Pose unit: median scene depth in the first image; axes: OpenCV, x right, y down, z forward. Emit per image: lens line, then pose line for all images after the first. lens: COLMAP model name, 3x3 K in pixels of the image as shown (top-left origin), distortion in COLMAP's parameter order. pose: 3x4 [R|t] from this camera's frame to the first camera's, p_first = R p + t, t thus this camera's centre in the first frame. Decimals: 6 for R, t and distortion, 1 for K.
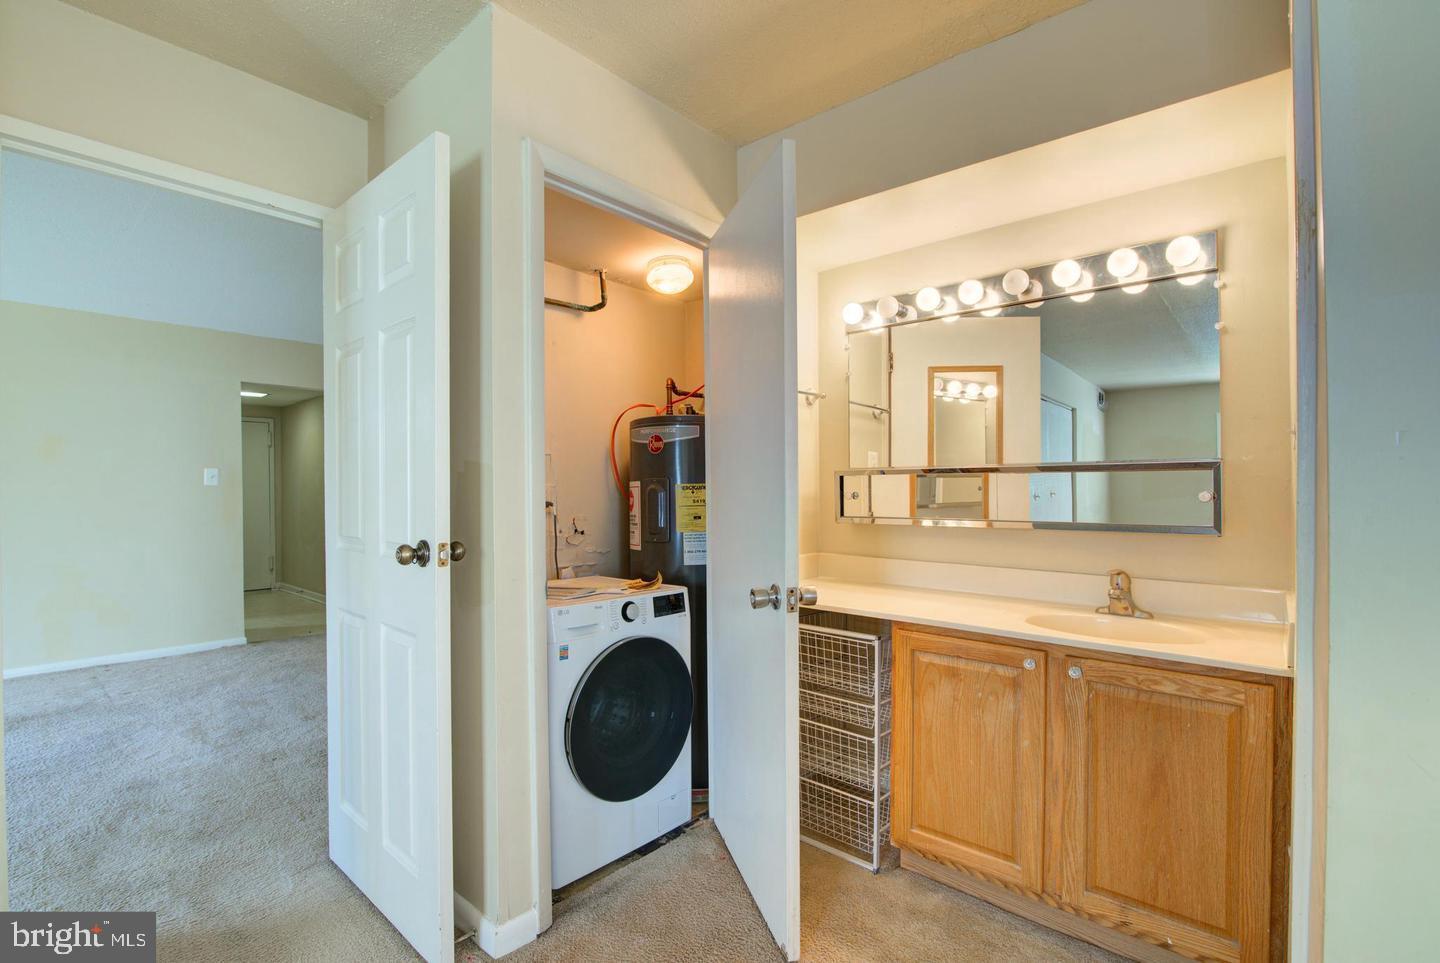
lens RADIAL K [[655.9, 0, 720.2], [0, 655.9, 488.9], [0, 0, 1]] dist [-0.021044, 0.001957]
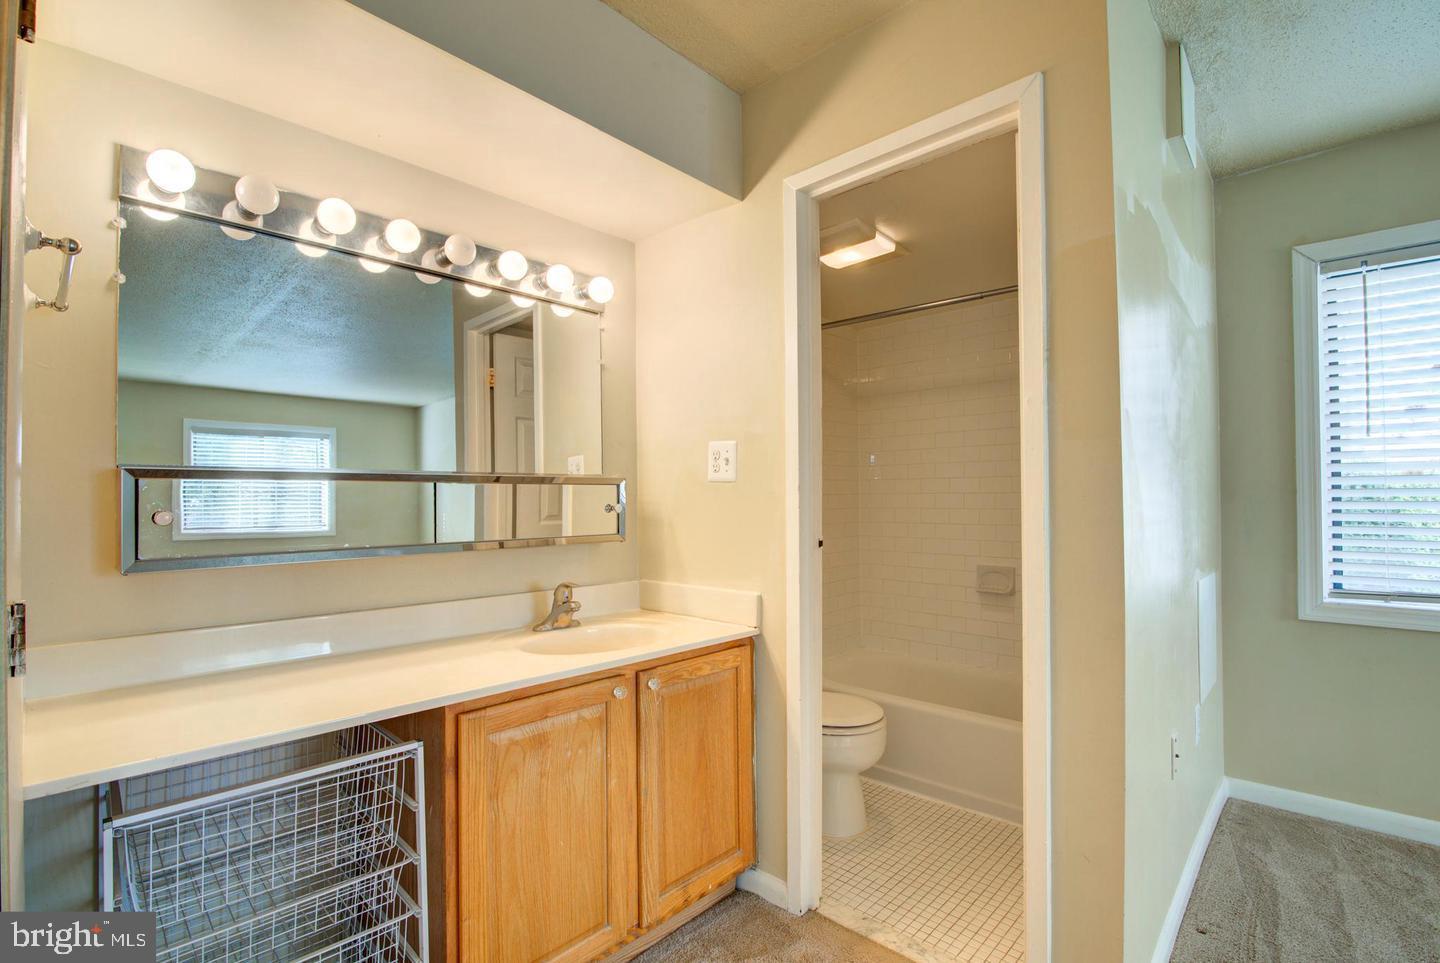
lens RADIAL K [[655.9, 0, 720.2], [0, 655.9, 488.9], [0, 0, 1]] dist [-0.021044, 0.001957]
pose [[0.042075, 0.019870, 0.998917, -0.421408], [0.011149, 0.999731, -0.020356, 0.003732], [-0.999052, 0.011994, 0.041843, 0.784998]]
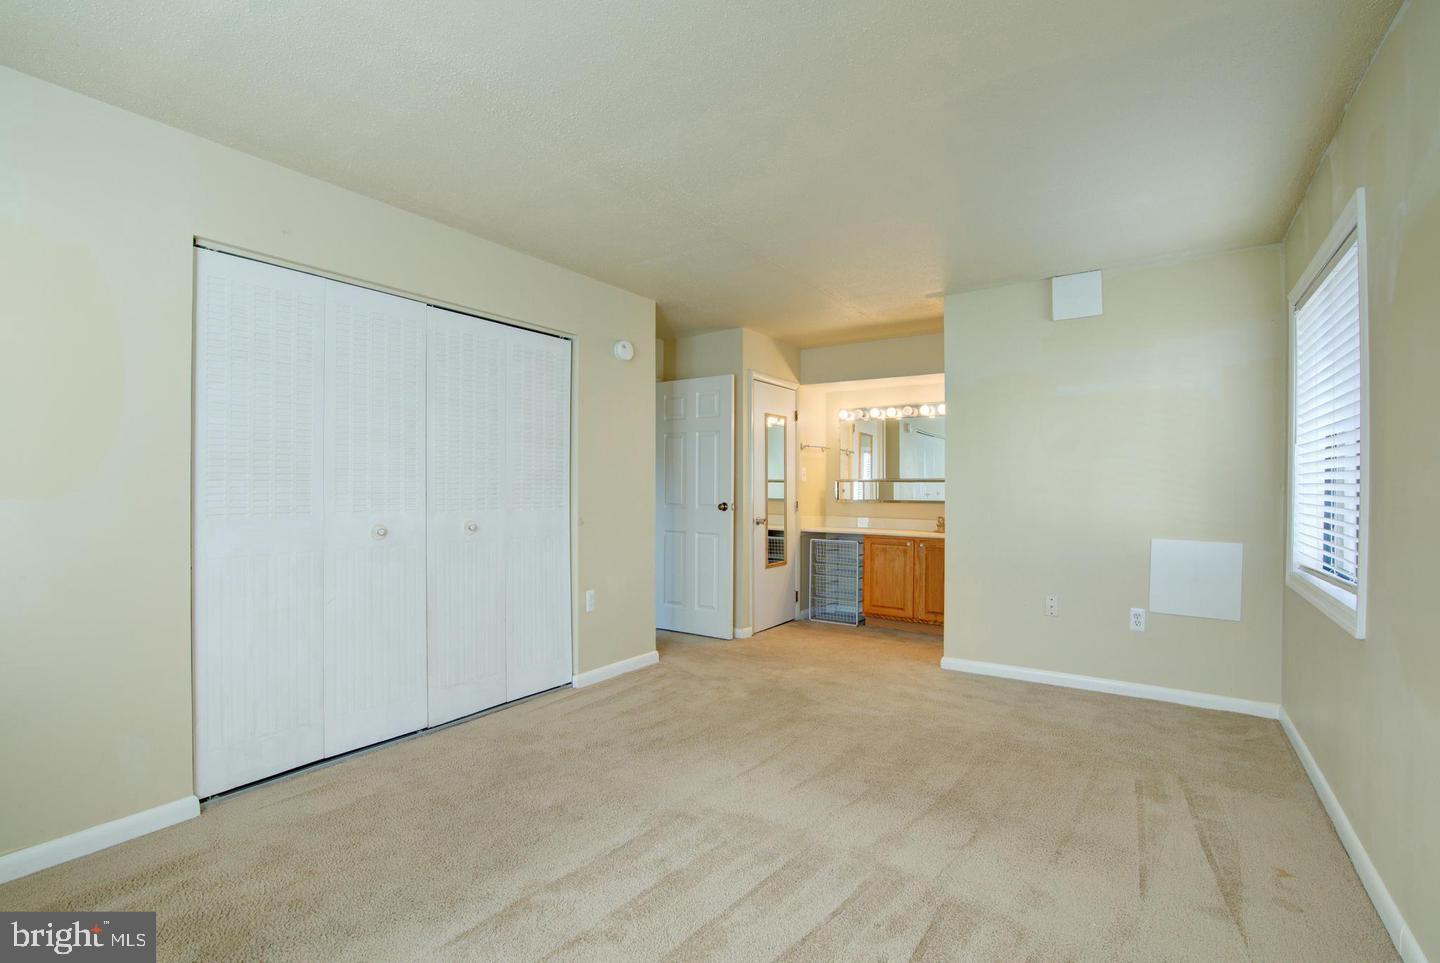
lens RADIAL K [[655.9, 0, 720.2], [0, 655.9, 488.9], [0, 0, 1]] dist [-0.021044, 0.001957]
pose [[0.992082, 0.007837, 0.125344, -0.784995], [-0.008033, 0.999967, 0.001056, 0.007950], [-0.125332, -0.002054, 0.992113, -1.916301]]
